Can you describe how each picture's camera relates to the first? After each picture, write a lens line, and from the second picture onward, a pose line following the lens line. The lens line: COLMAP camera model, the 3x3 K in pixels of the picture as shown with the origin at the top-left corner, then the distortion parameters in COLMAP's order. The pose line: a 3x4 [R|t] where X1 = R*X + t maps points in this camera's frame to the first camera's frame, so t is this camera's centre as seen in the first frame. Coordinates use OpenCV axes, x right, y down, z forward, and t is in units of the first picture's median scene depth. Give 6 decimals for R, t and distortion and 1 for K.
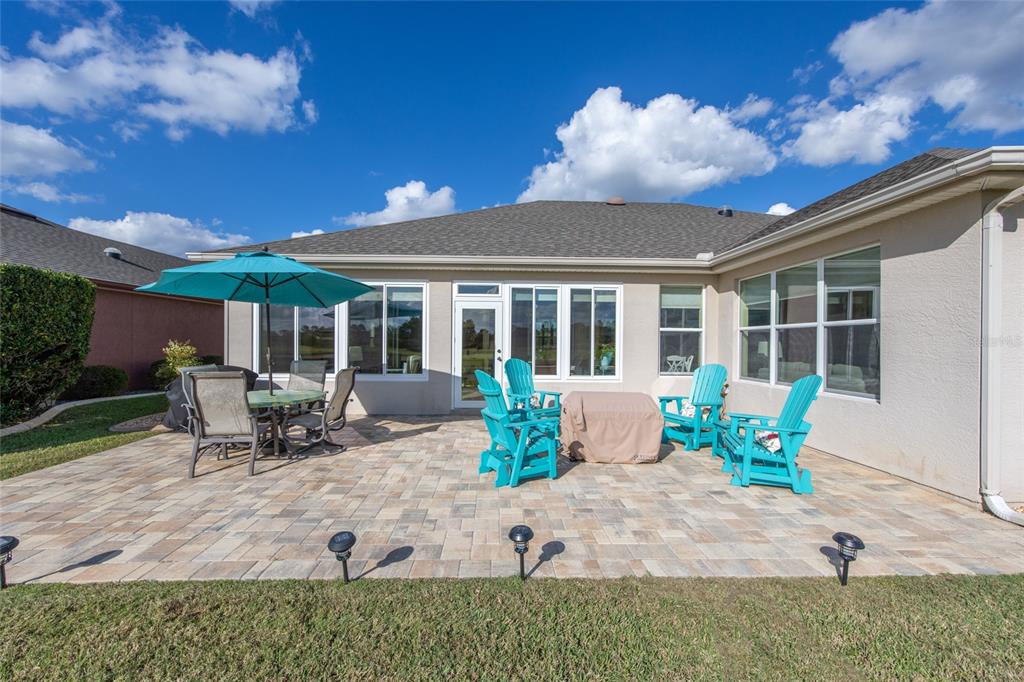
lens RADIAL K [[410.4, 0, 512.6], [0, 410.4, 347.1], [0, 0, 1]] dist [0.000533, 0.000589]
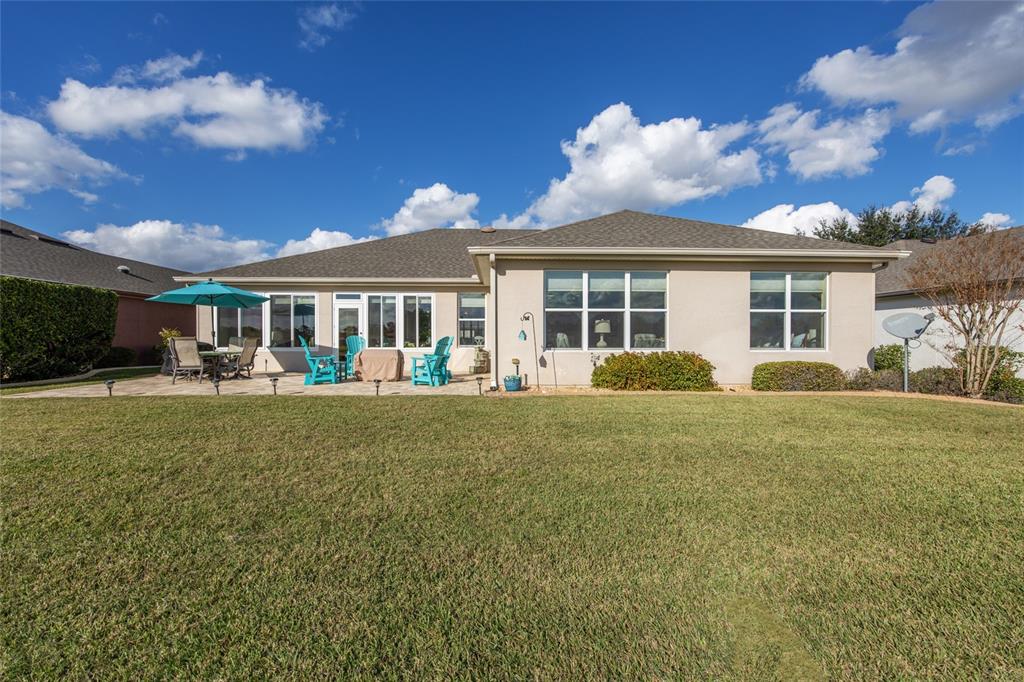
lens RADIAL K [[410.4, 0, 513.9], [0, 410.4, 342.1], [0, 0, 1]] dist [0.000533, 0.000589]
pose [[0.999965, -0.006794, 0.004779, 0.587135], [0.006848, 0.999914, -0.011219, 0.069537], [-0.004702, 0.011251, 0.999926, -0.685762]]
